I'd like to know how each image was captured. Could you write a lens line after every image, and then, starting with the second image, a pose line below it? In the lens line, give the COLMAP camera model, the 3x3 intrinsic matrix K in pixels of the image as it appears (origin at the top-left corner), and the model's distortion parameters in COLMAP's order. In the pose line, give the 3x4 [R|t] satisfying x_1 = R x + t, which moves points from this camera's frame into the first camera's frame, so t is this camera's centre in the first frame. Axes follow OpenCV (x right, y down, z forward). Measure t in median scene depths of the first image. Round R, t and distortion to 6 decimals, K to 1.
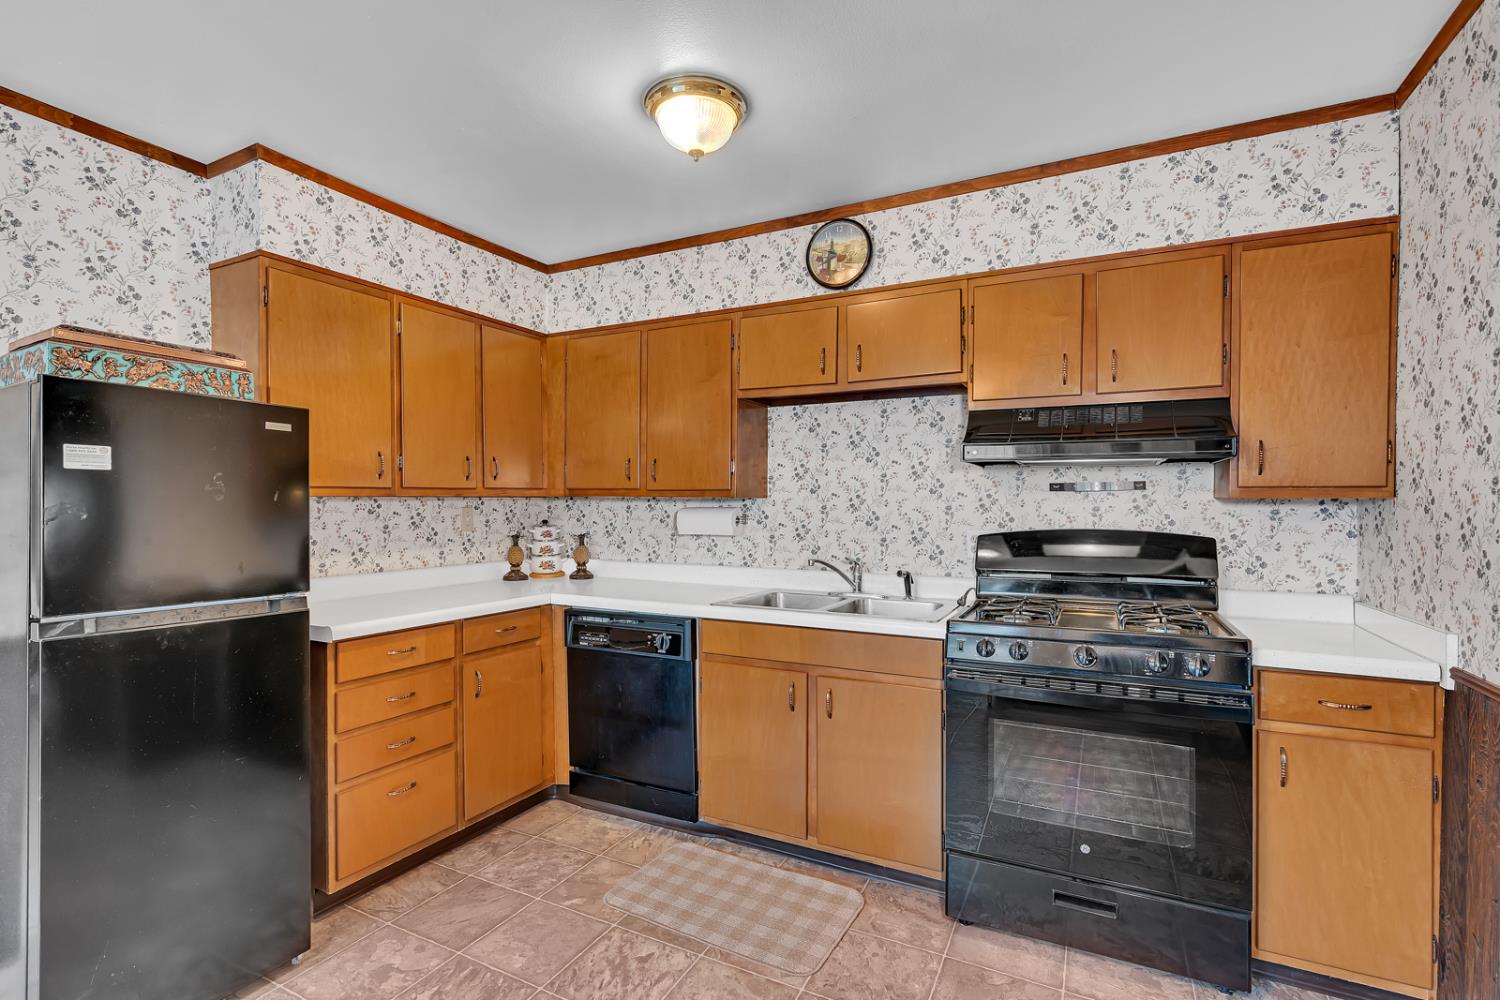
lens RADIAL K [[679.5, 0, 787.2], [0, 679.5, 510.3], [0, 0, 1]] dist [-0.008653, 0.003941]
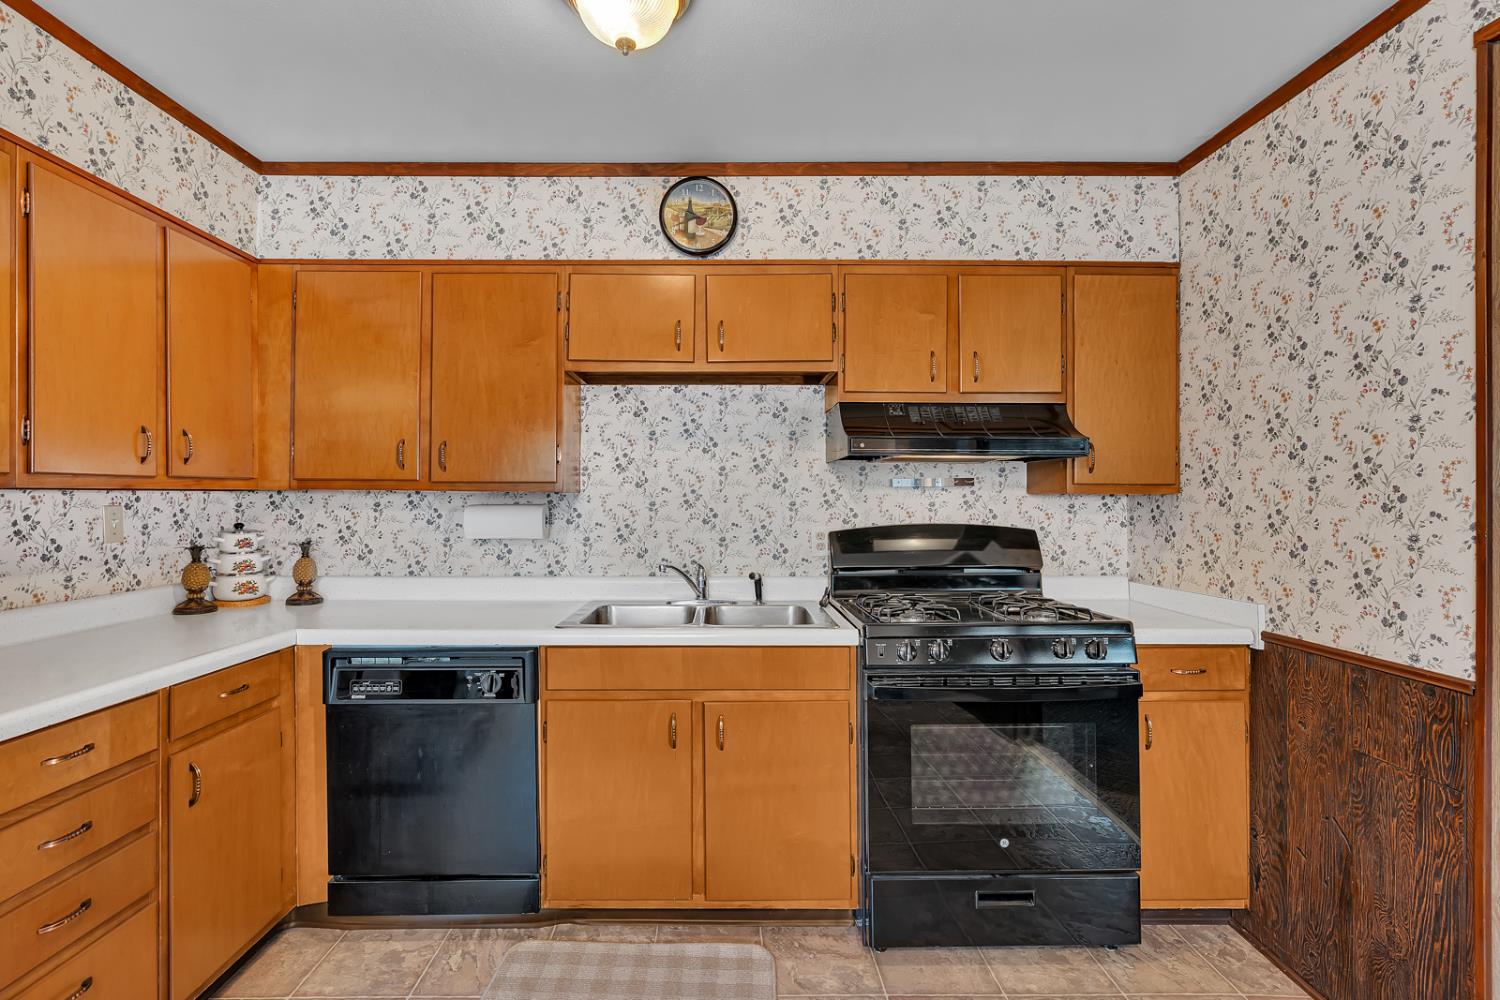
lens RADIAL K [[679.5, 0, 748.7], [0, 679.5, 493.6], [0, 0, 1]] dist [-0.008653, 0.003941]
pose [[0.899448, 0.002326, 0.437022, -0.262044], [0.006176, 0.999818, -0.018034, -0.001052], [-0.436985, 0.018920, 0.899270, 0.195687]]
